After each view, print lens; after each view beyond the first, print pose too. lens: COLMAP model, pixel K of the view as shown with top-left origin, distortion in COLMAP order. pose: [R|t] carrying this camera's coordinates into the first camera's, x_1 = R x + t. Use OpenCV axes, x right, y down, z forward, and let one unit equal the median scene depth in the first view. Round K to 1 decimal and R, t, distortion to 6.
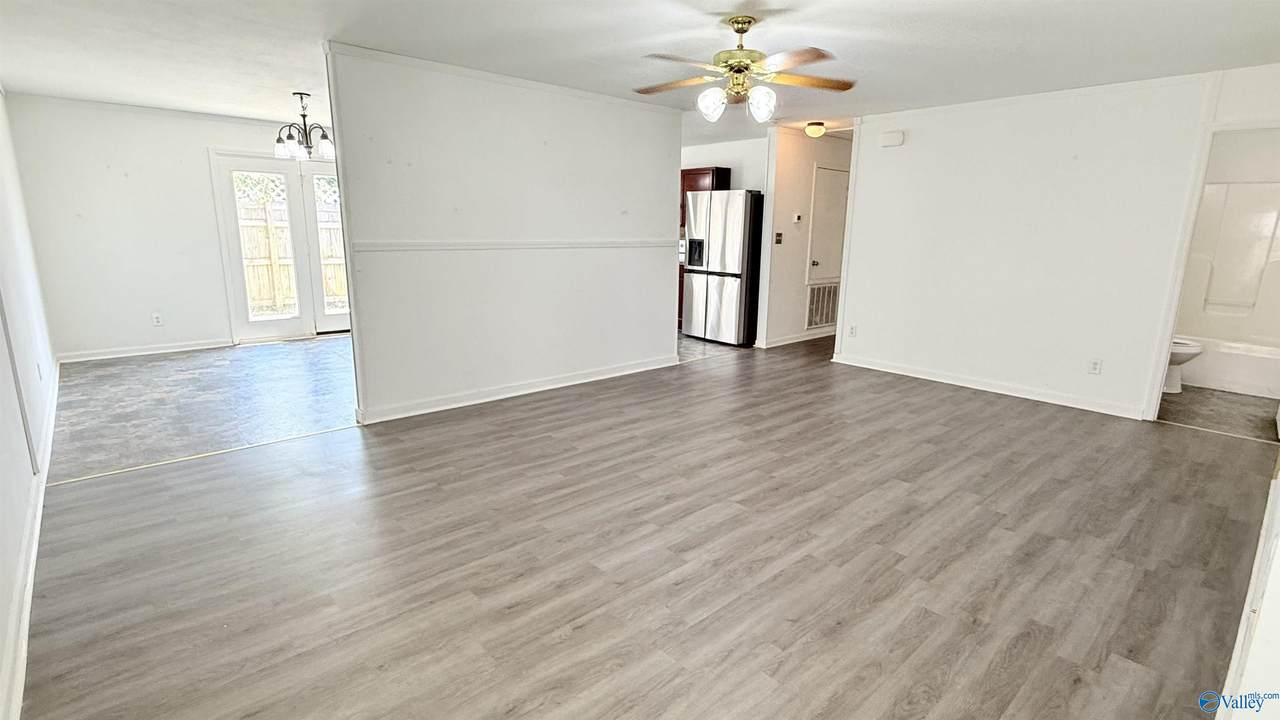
lens RADIAL K [[608.2, 0, 640.0], [0, 608.2, 360.0], [0, 0, 1]] dist [-0.001825, -0.000033]
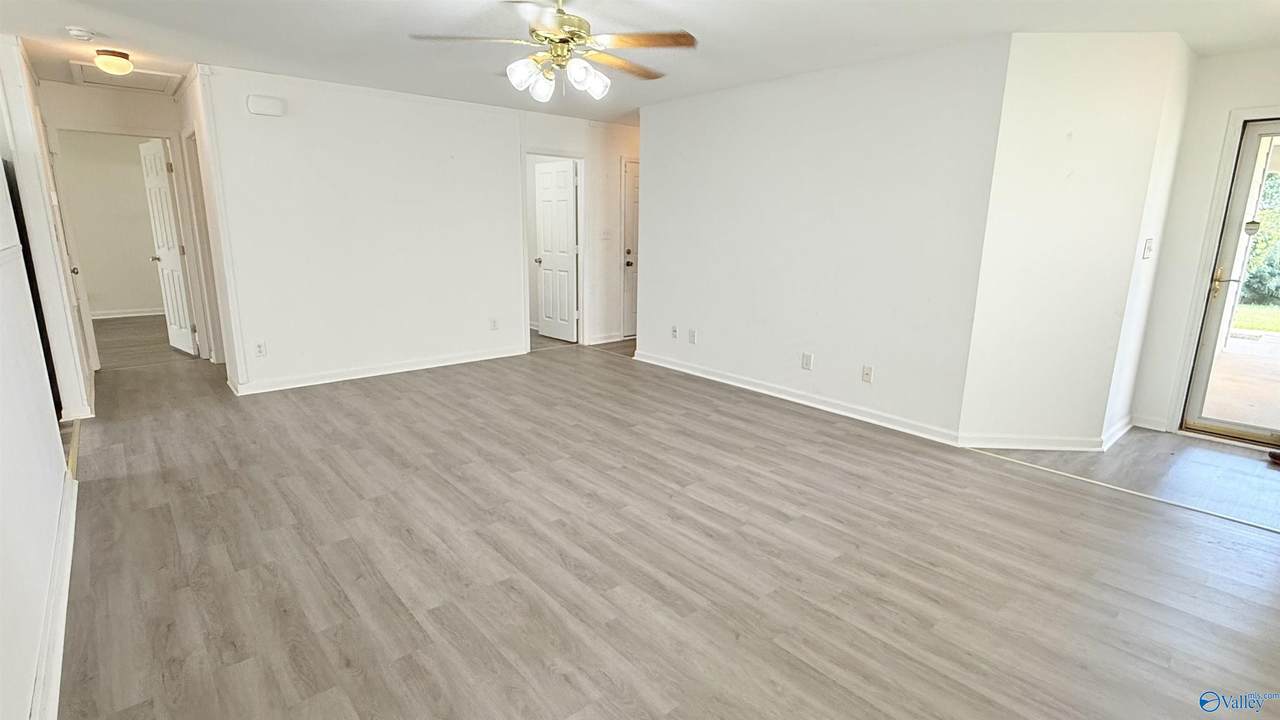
lens RADIAL K [[608.2, 0, 640.0], [0, 608.2, 360.0], [0, 0, 1]] dist [-0.001825, -0.000033]
pose [[0.020994, -0.234959, 0.971779, -0.681351], [0.203474, 0.952654, 0.225939, -0.190289], [-0.978855, 0.192989, 0.067808, 0.811034]]
